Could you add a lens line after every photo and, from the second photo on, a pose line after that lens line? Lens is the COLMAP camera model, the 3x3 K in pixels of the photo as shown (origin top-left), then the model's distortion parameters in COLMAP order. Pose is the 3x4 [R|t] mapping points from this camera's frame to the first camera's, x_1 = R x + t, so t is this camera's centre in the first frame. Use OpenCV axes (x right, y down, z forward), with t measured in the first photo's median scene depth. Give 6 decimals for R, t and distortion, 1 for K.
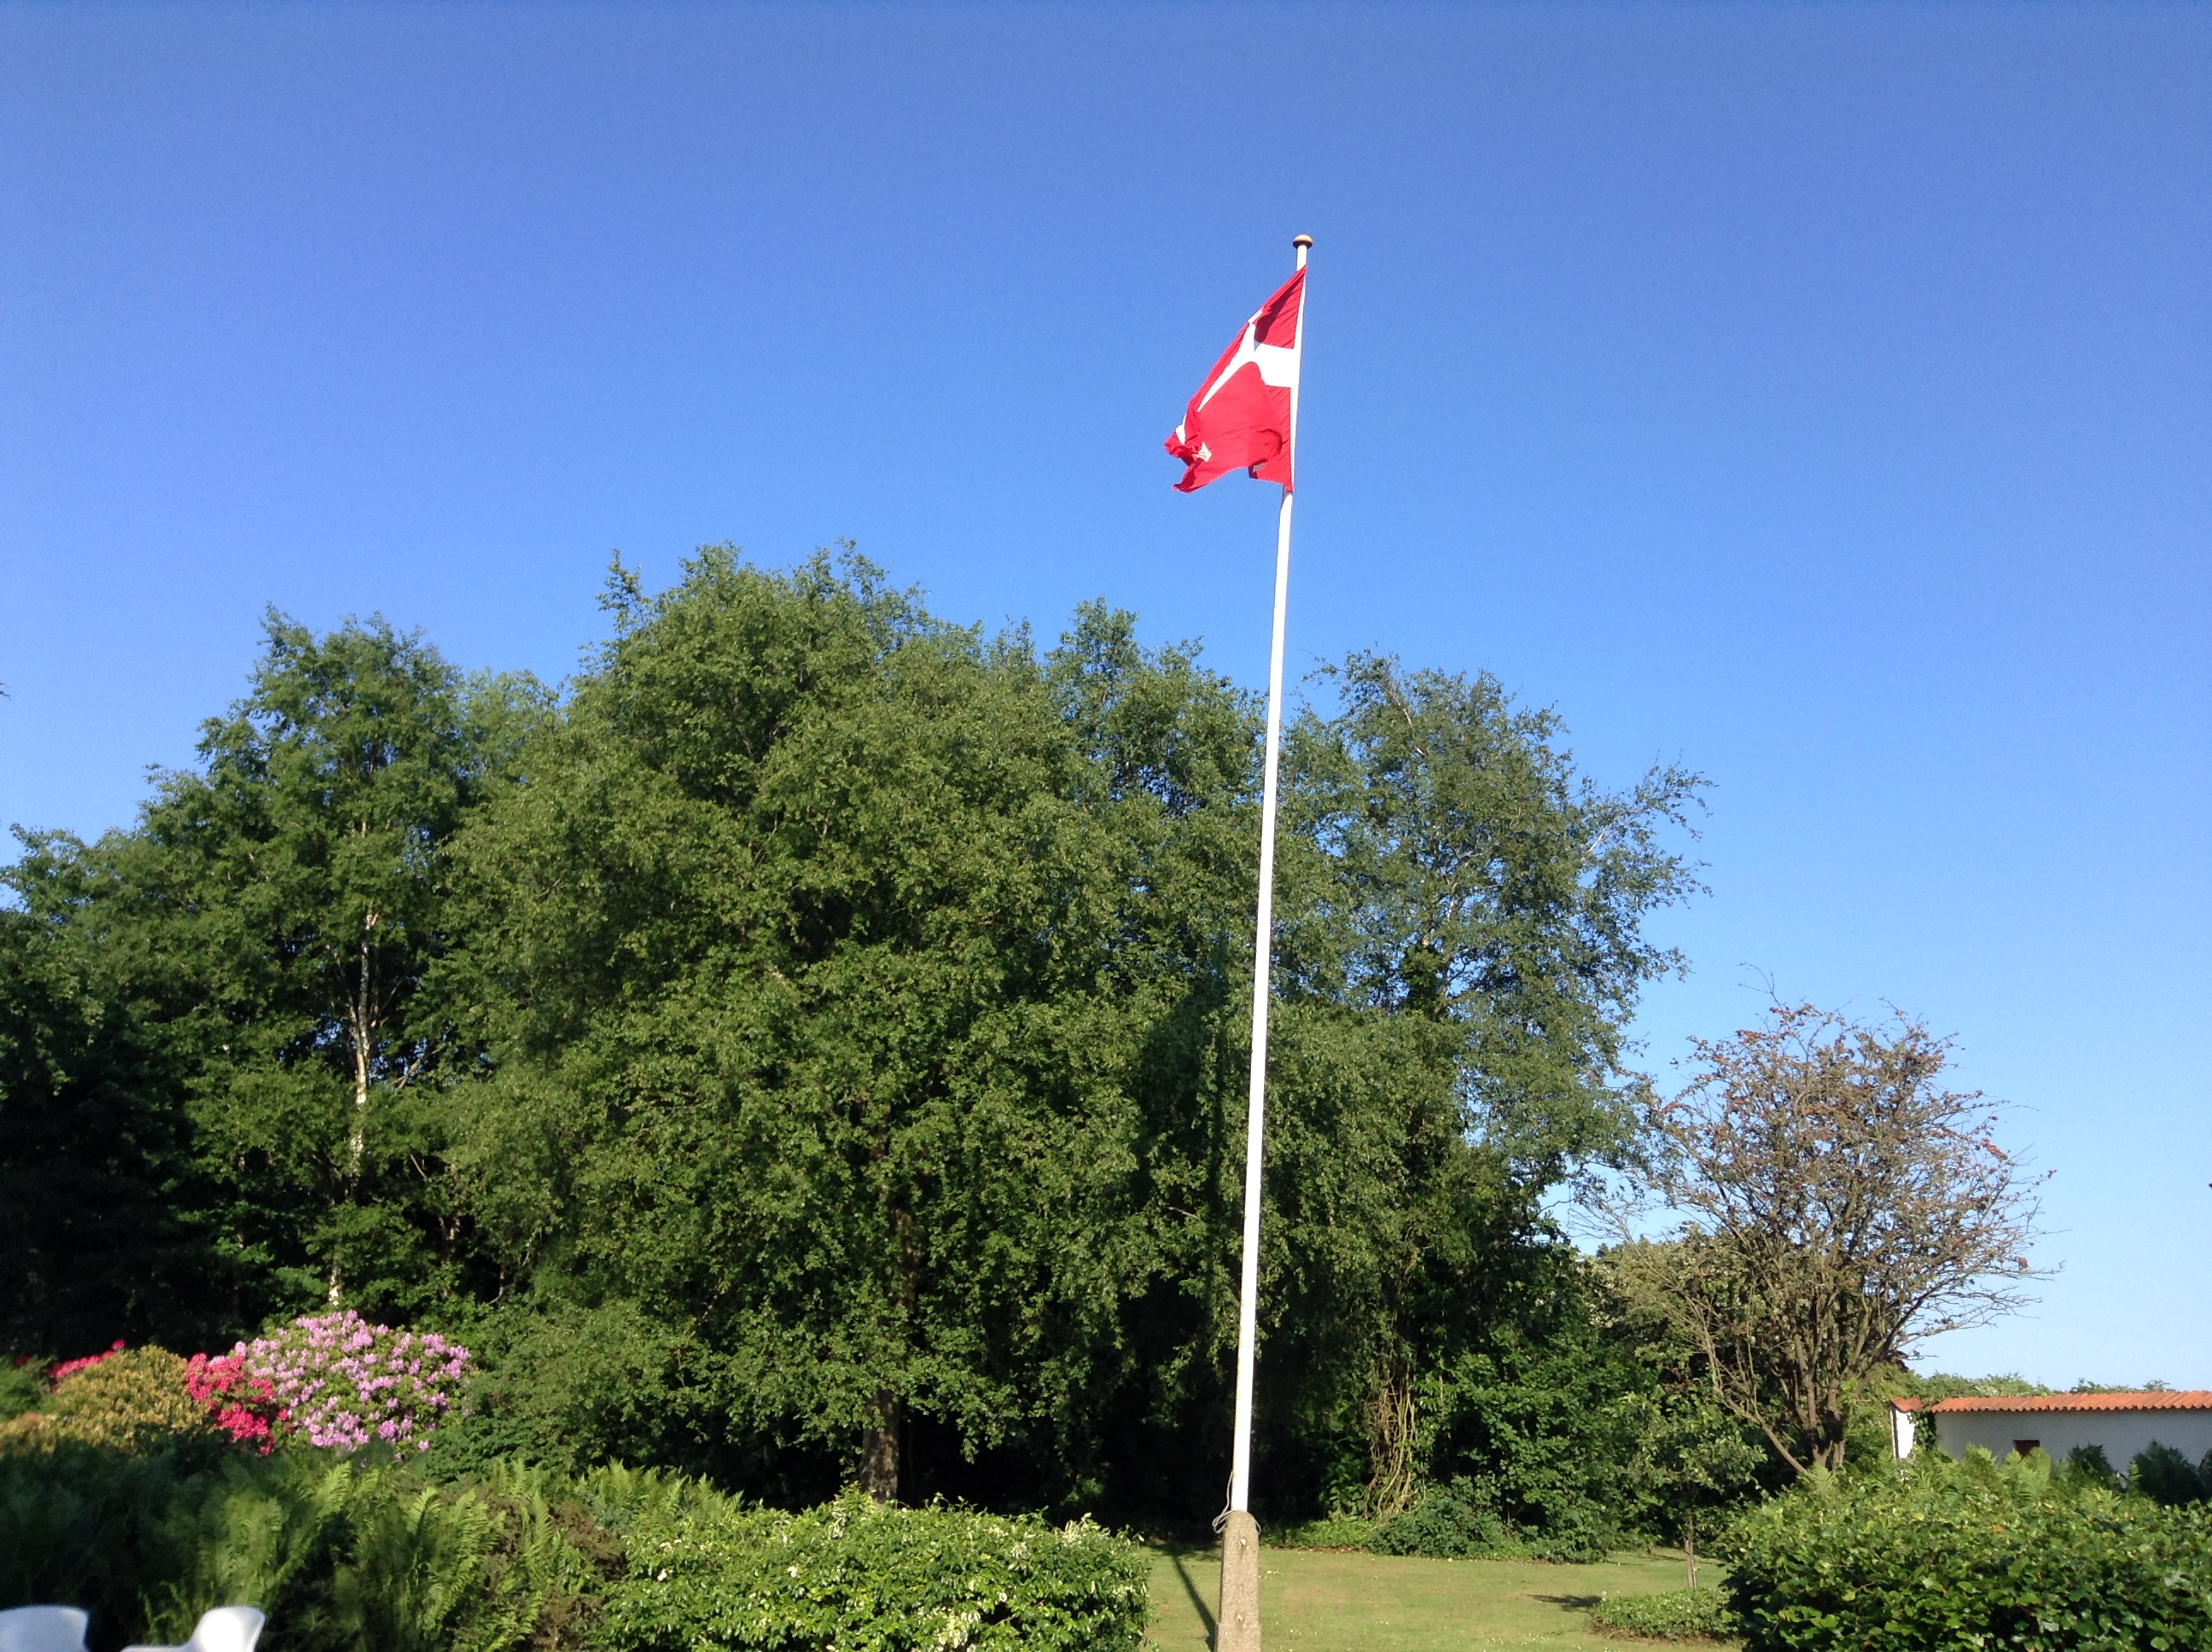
lens RADIAL K [[2123.6, 0, 1106.0], [0, 2123.6, 826.0], [0, 0, 1]] dist [-0.002315, -0.122311]
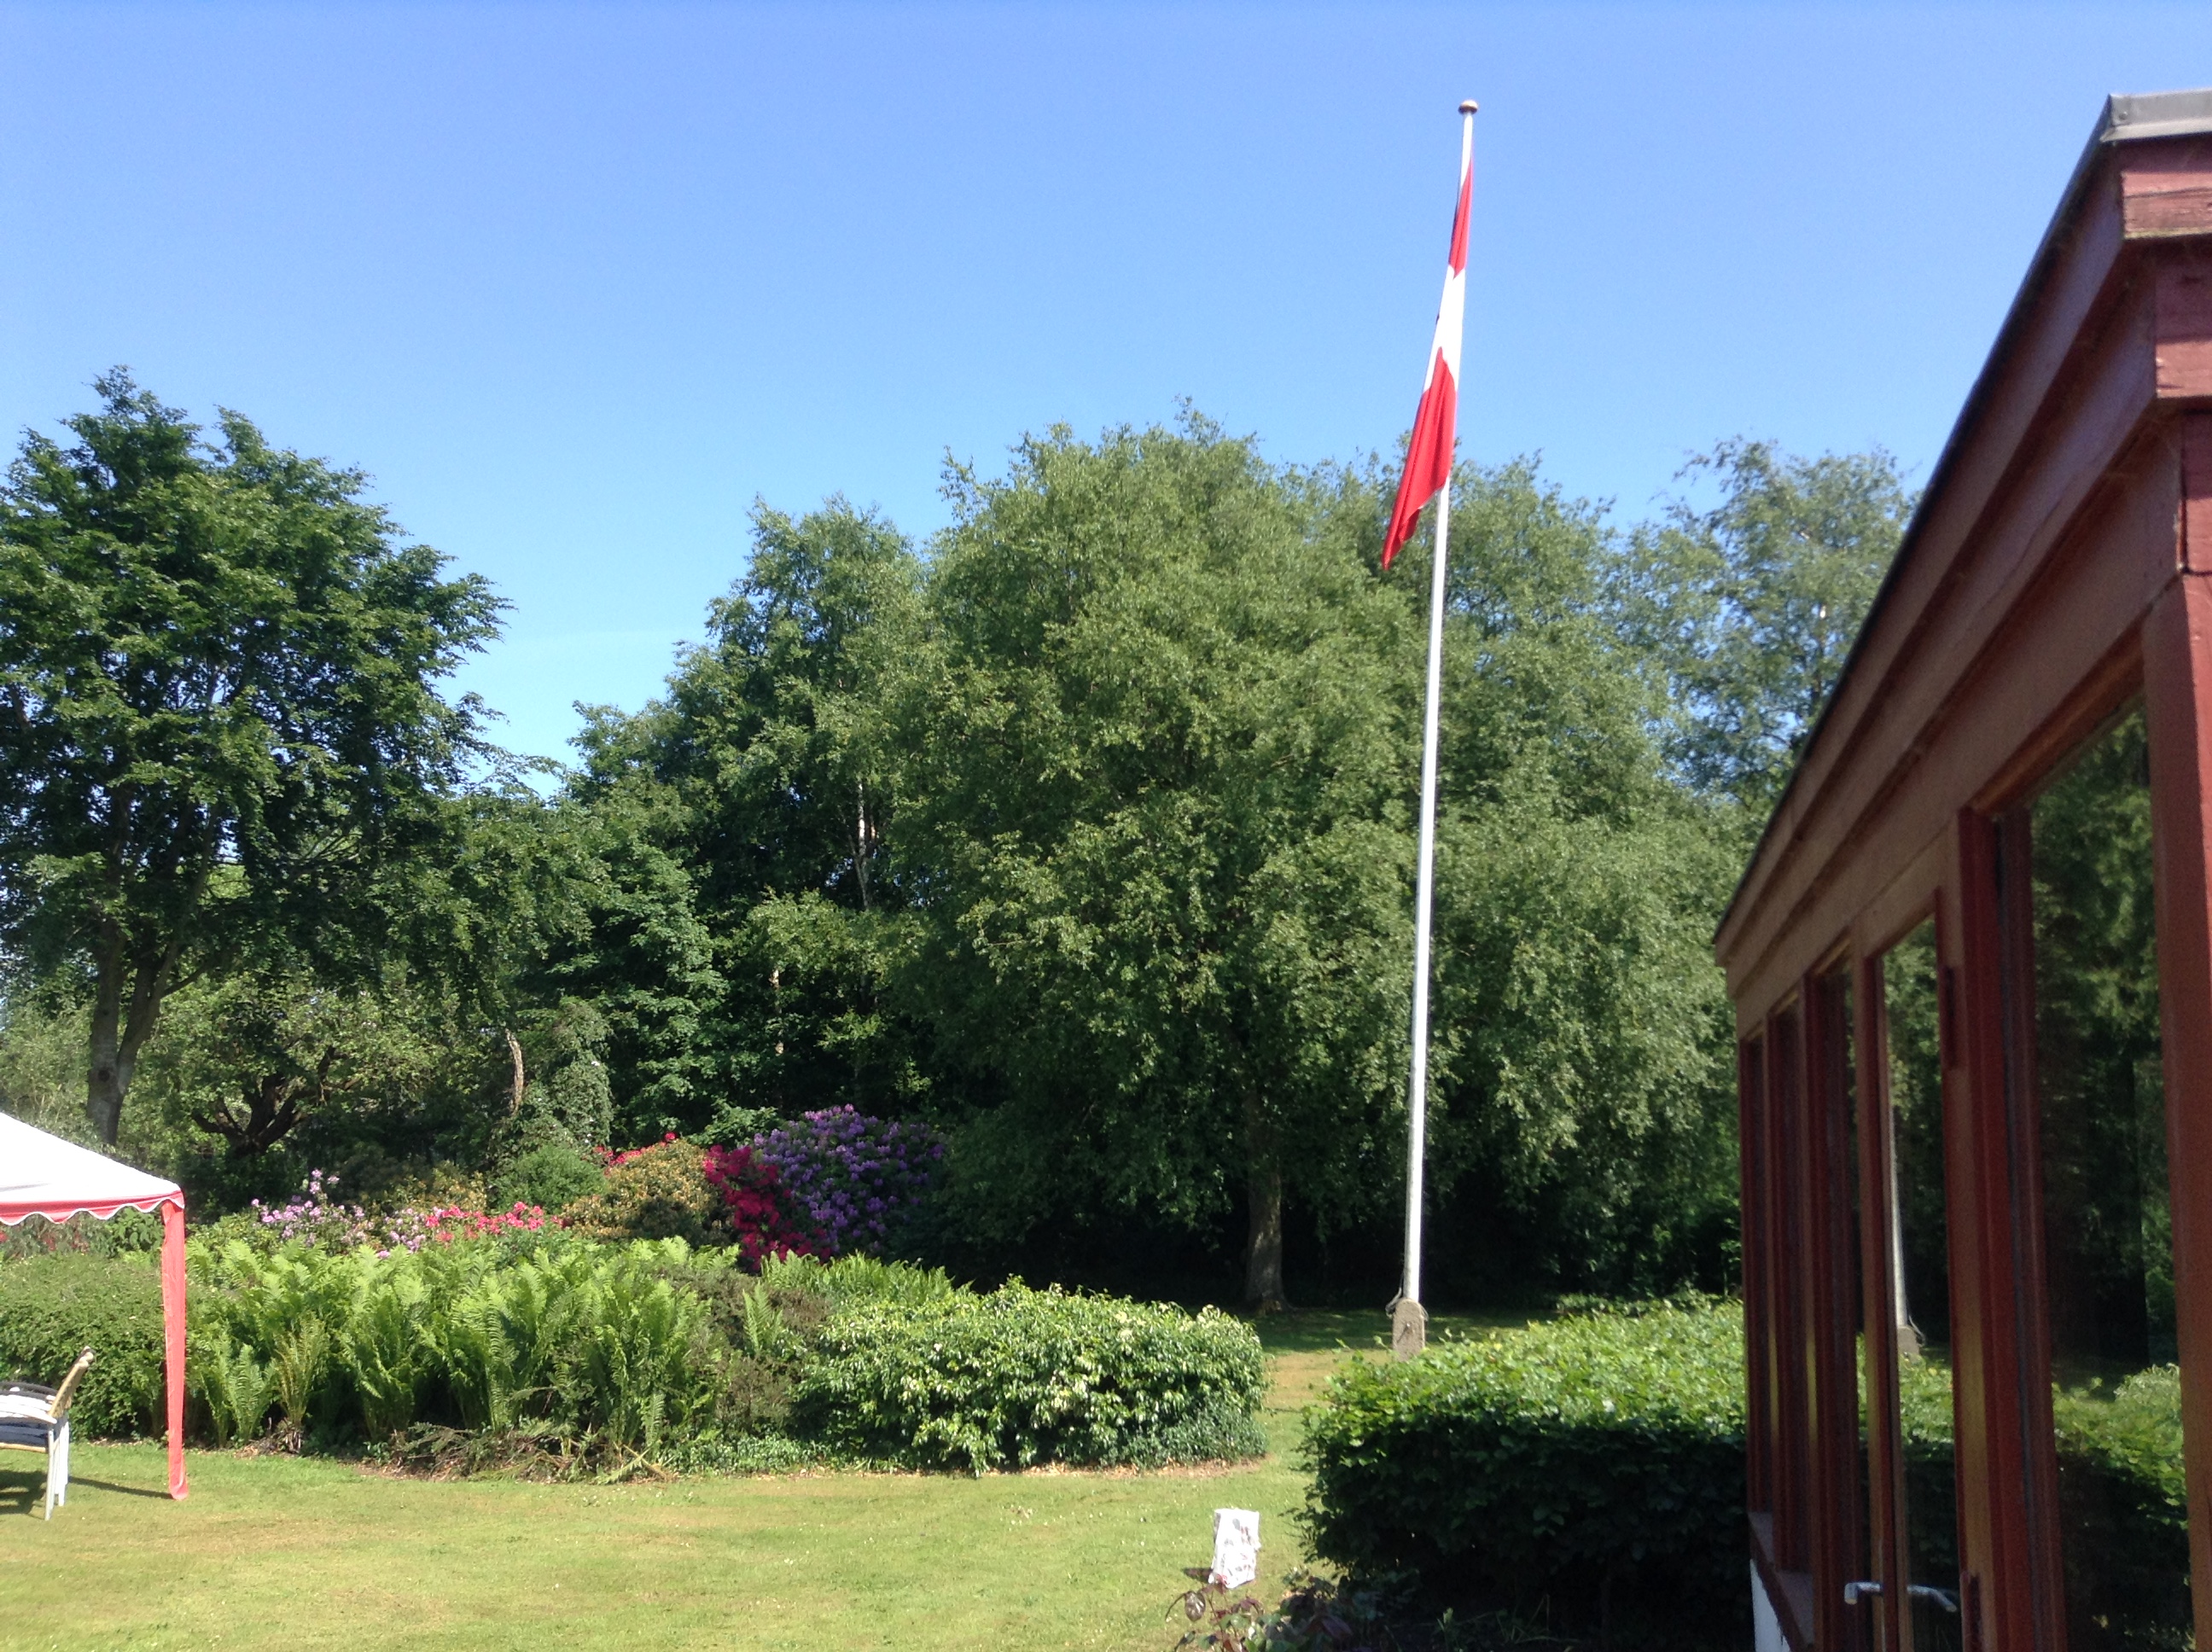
lens RADIAL K [[2123.6, 0, 1106.0], [0, 2123.6, 826.0], [0, 0, 1]] dist [-0.002315, -0.122311]
pose [[0.944557, -0.047579, -0.324881, 0.162848], [0.084831, 0.991215, 0.101473, -0.030334], [0.317199, -0.123407, 0.940295, -0.042669]]
